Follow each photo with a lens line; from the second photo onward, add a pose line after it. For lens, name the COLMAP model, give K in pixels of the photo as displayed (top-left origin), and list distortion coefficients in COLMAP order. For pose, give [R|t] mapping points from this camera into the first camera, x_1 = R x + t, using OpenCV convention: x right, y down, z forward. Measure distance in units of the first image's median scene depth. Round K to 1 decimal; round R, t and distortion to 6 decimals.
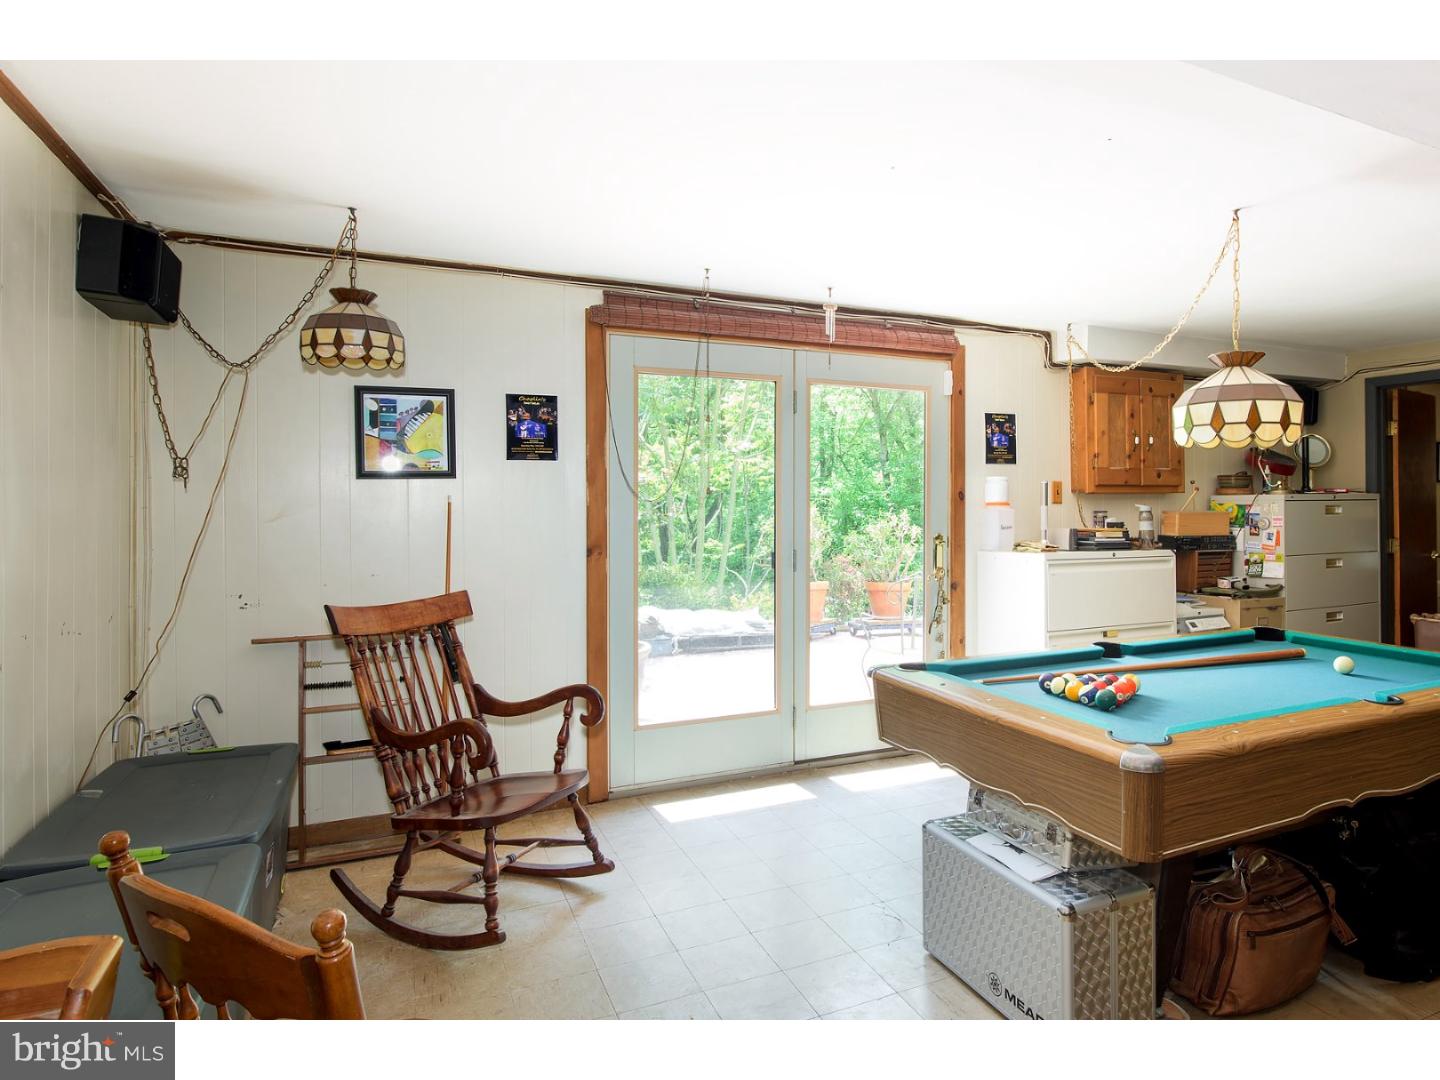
lens RADIAL K [[759.3, 0, 720.9], [0, 759.3, 491.2], [0, 0, 1]] dist [-0.075432, -0.000217]
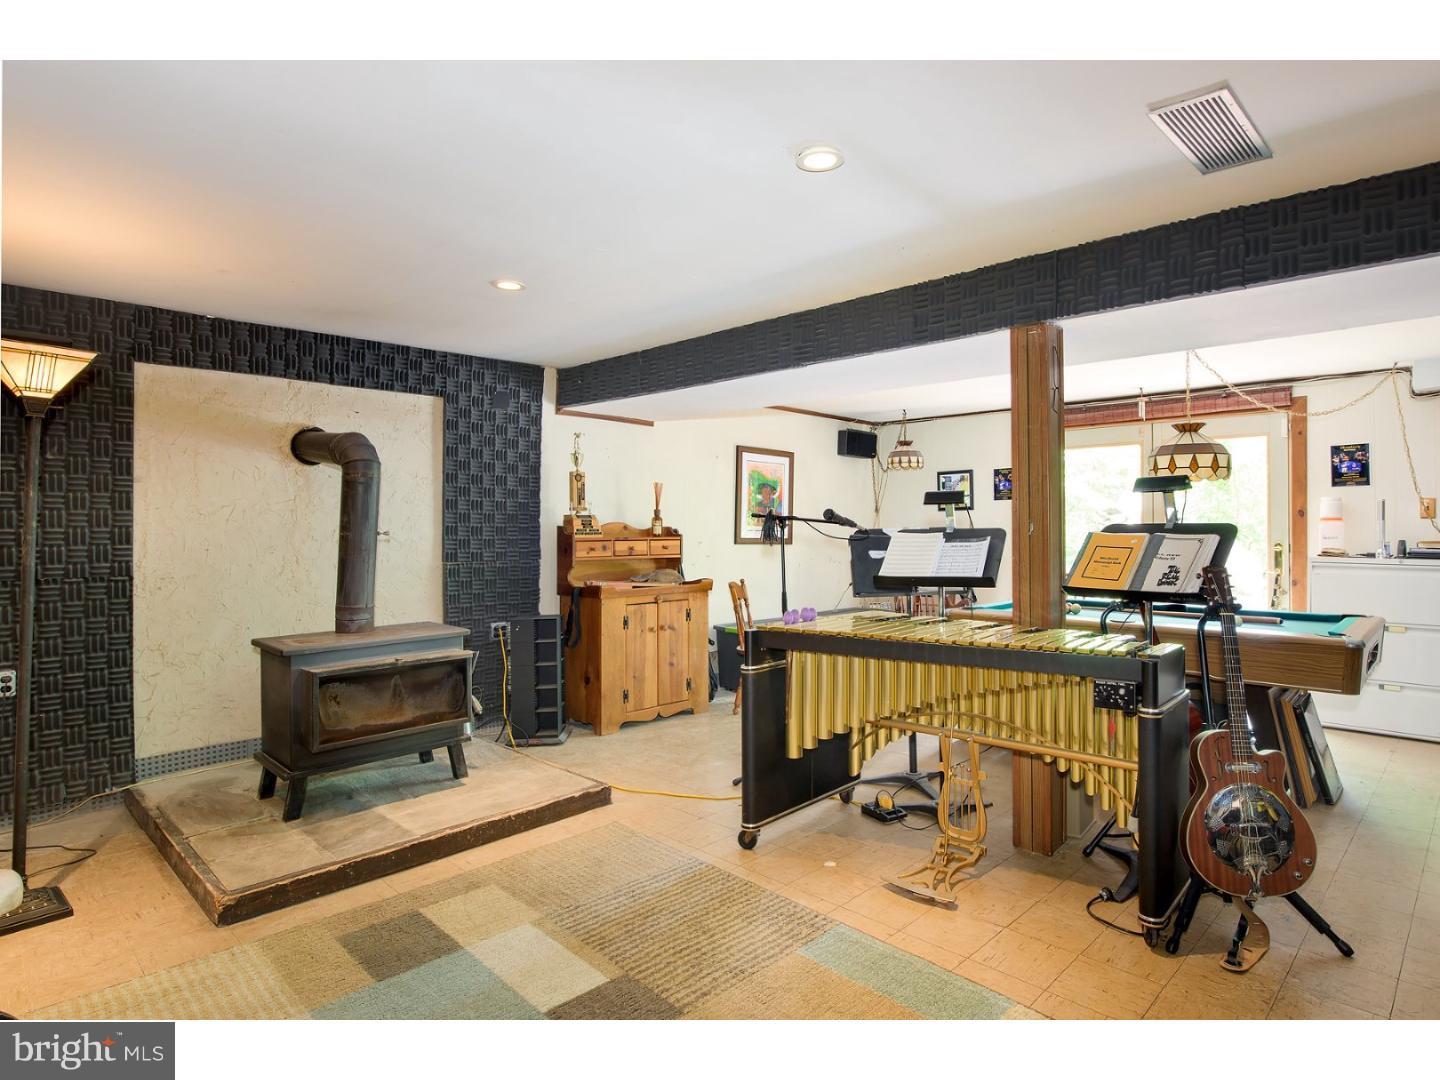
lens RADIAL K [[790.1, 0, 740.8], [0, 790.1, 523.0], [0, 0, 1]] dist [-0.007482, -0.000653]
pose [[0.356151, -0.007610, -0.934398, 1.243680], [0.004317, 0.999970, -0.006499, 0.028060], [0.934419, -0.001719, 0.356173, -0.379073]]
